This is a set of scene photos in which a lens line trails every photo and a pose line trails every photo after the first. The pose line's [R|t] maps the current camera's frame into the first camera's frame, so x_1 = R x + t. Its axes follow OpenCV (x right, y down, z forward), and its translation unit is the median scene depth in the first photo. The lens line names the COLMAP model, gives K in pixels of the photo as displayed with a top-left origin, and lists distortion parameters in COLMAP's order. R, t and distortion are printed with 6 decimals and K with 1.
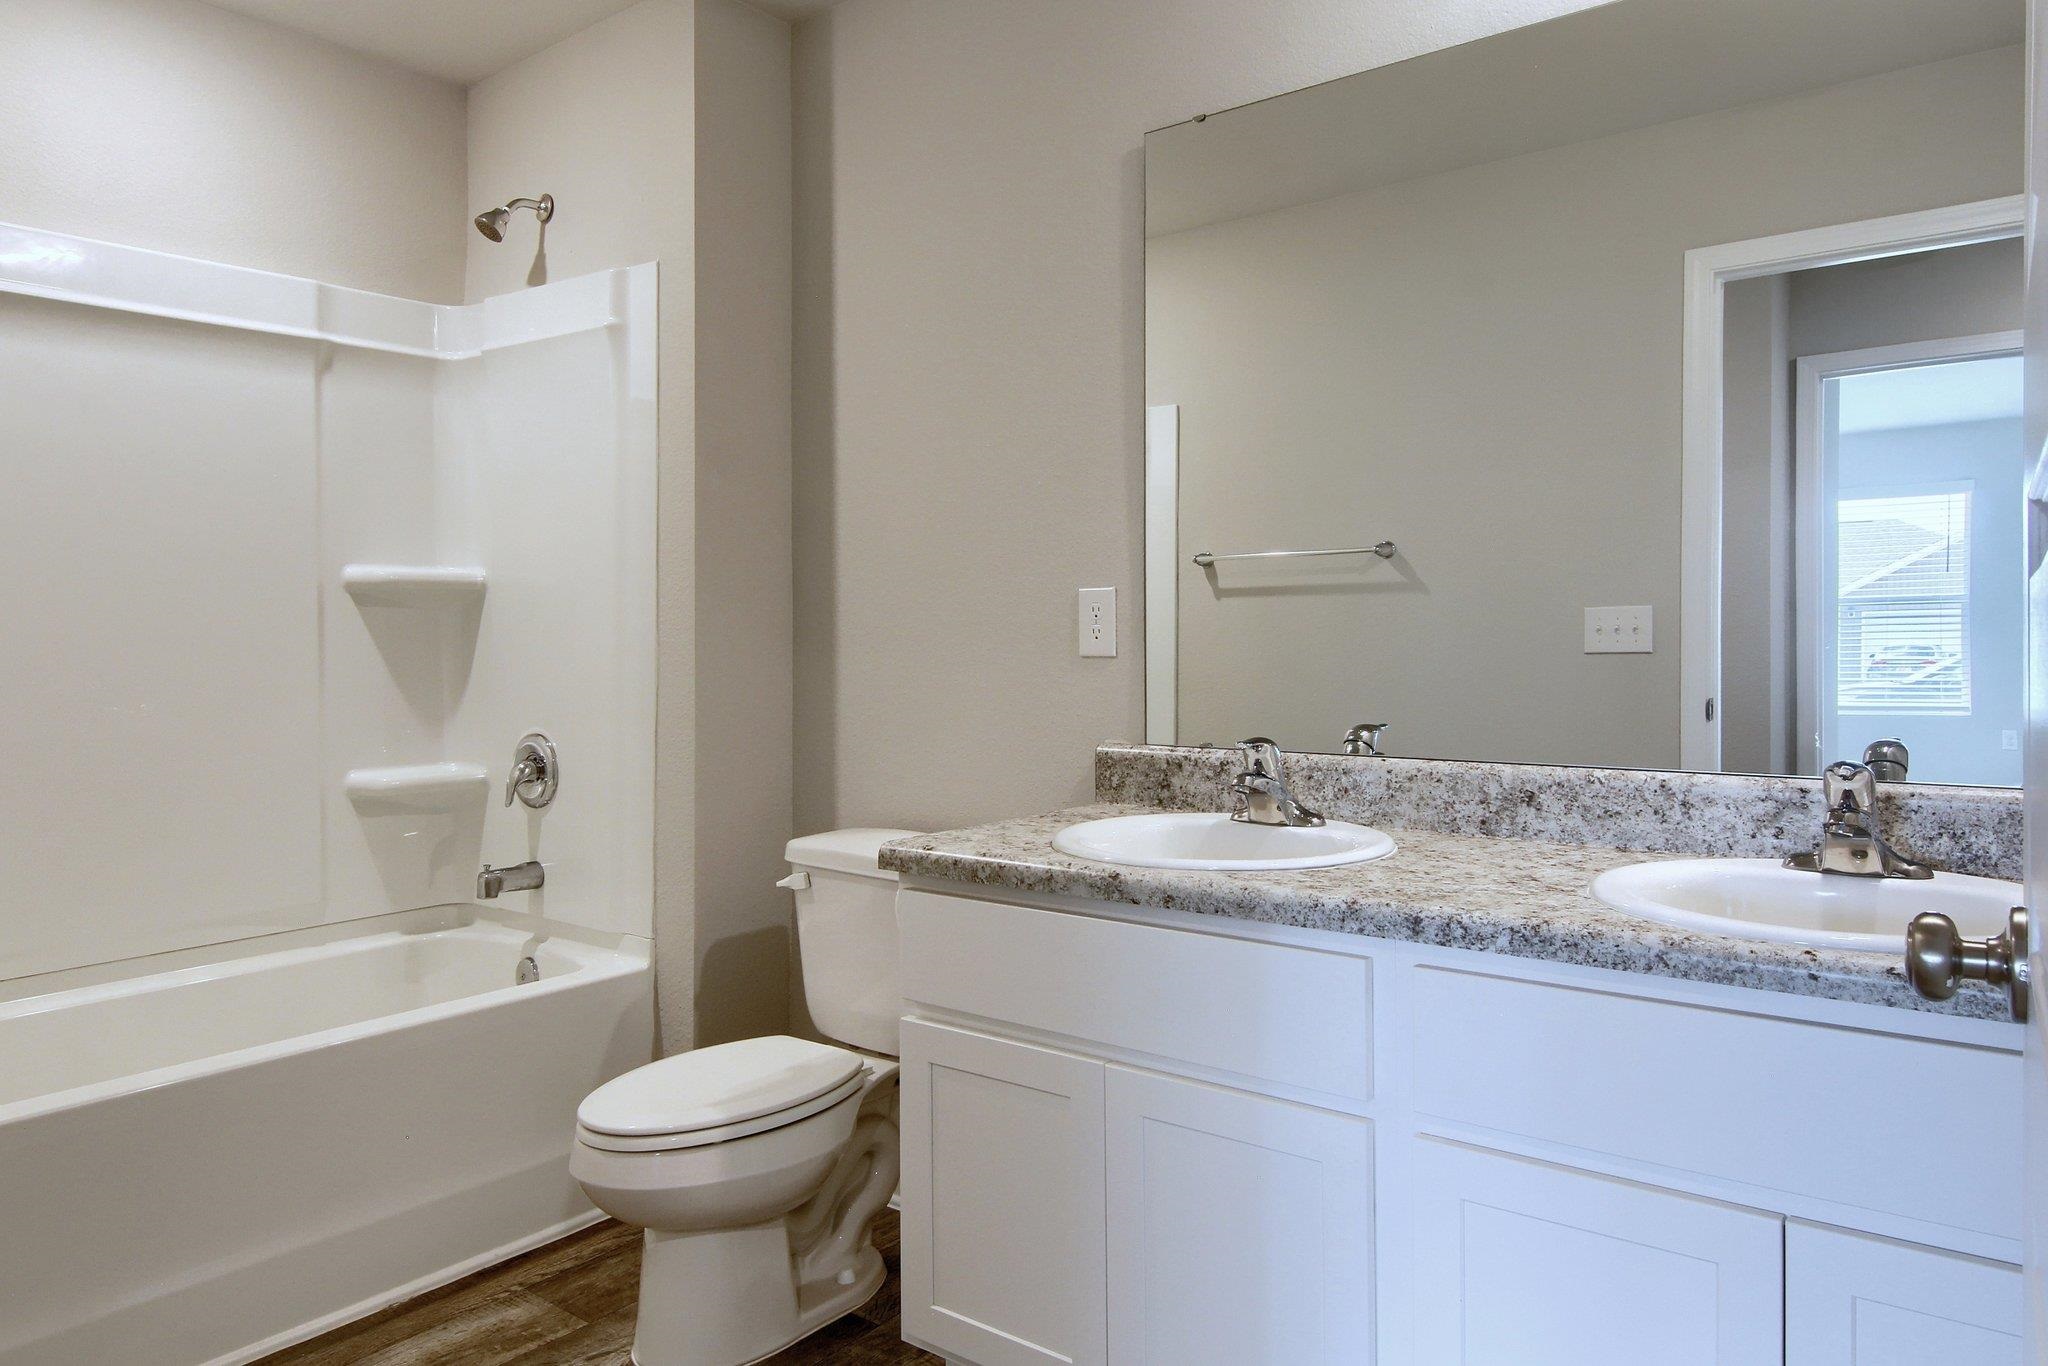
lens RADIAL K [[1463.2, 0, 1024.0], [0, 1463.2, 683.0], [0, 0, 1]] dist [0.004123, 0.000362]
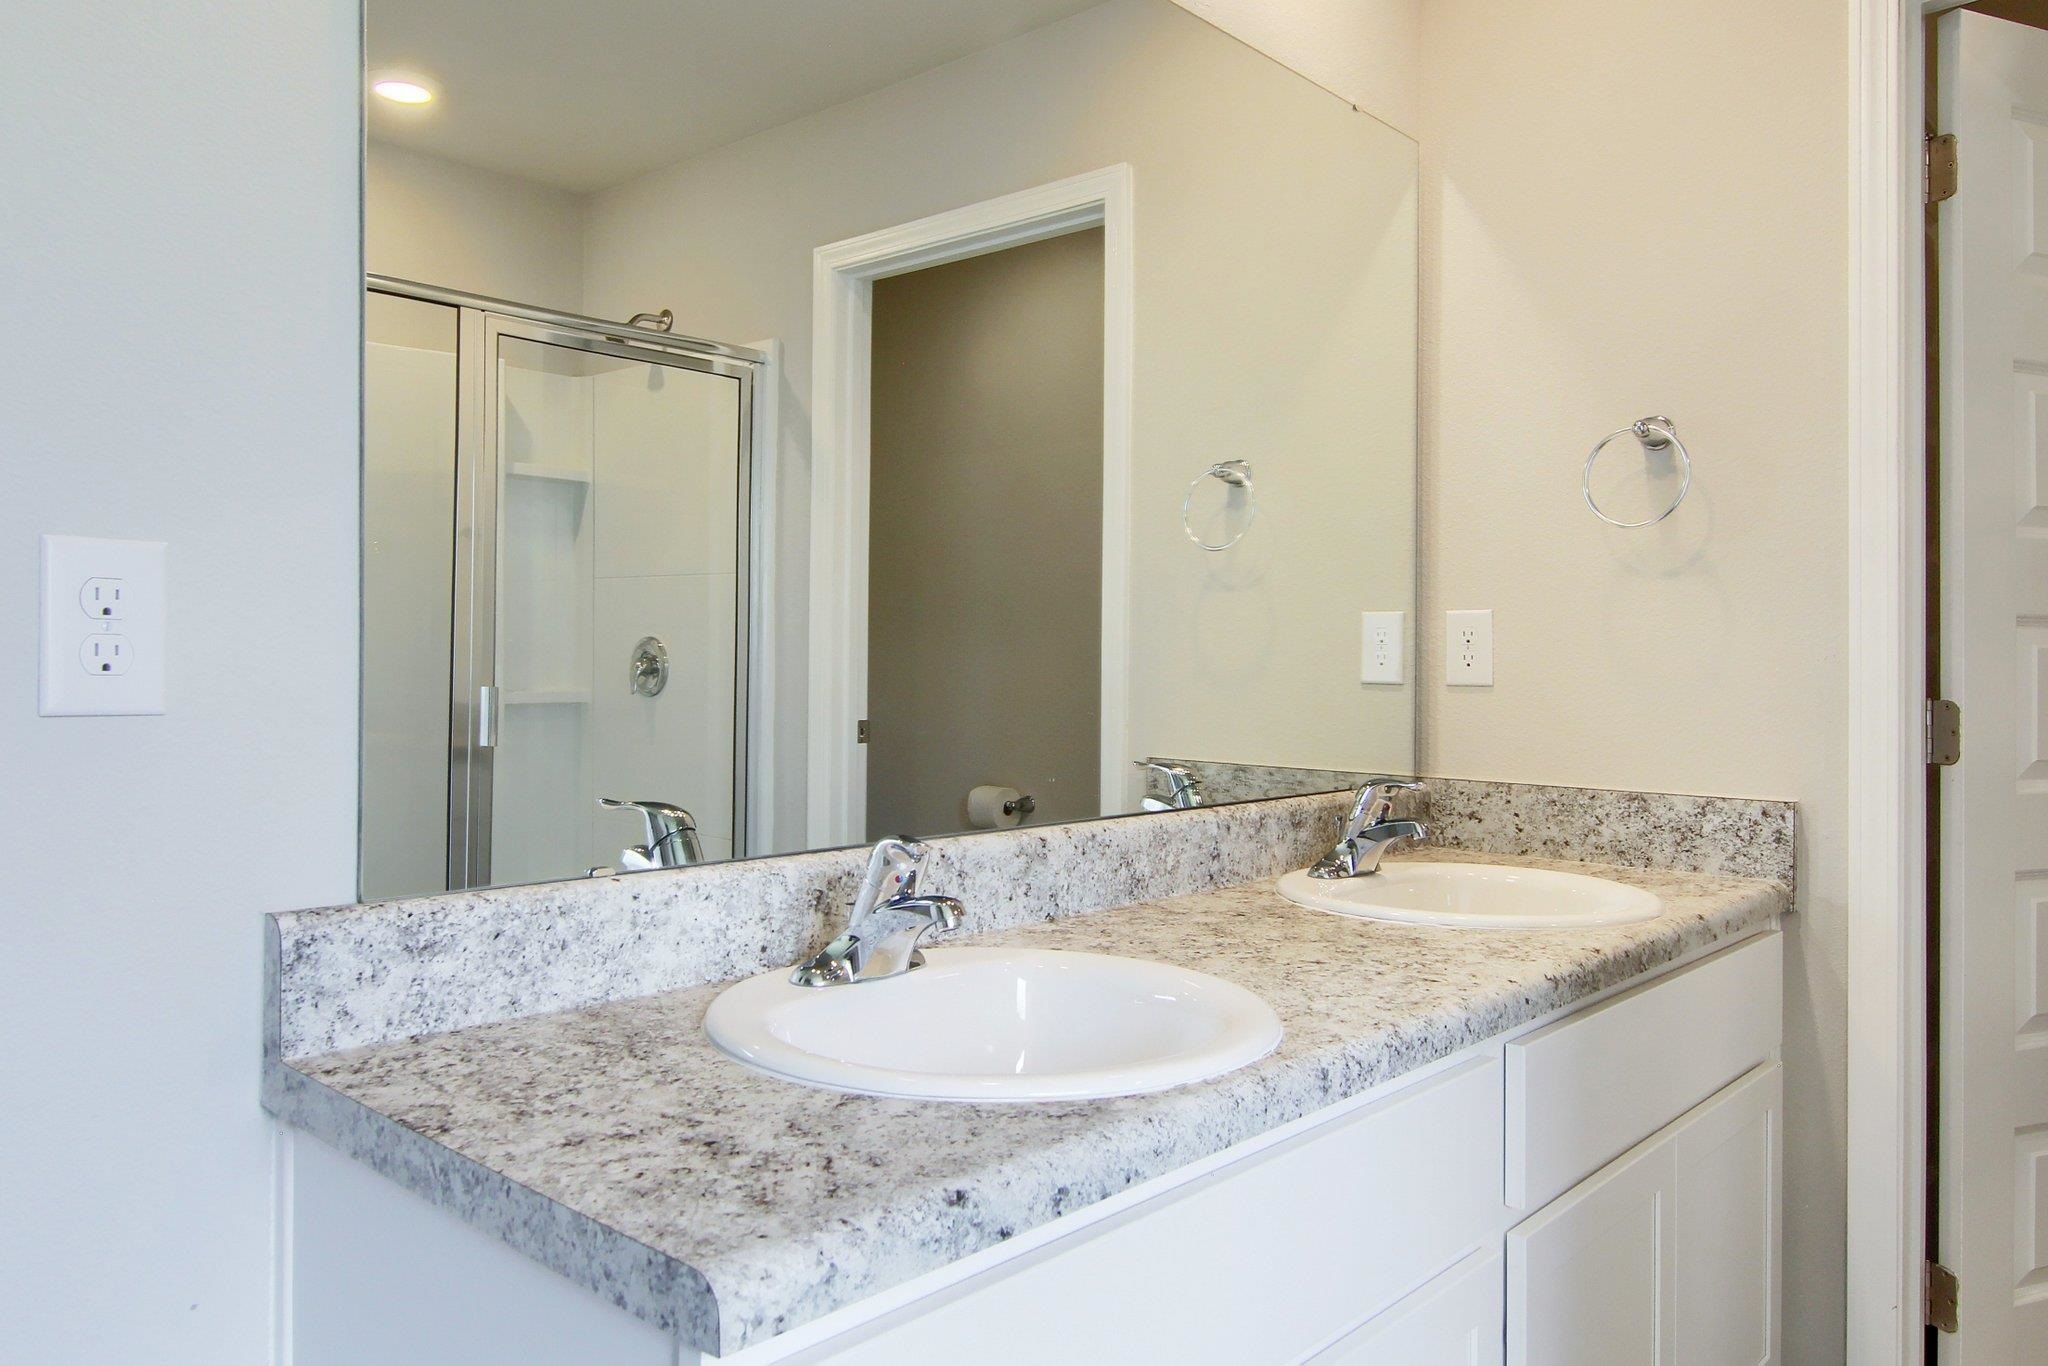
lens RADIAL K [[1463.2, 0, 1024.0], [0, 1463.2, 683.0], [0, 0, 1]] dist [0.004123, 0.000362]
pose [[0.084412, -0.002337, 0.996428, -0.341842], [0.029612, 0.999561, -0.000164, -0.021798], [-0.995991, 0.029520, 0.084445, 0.840655]]
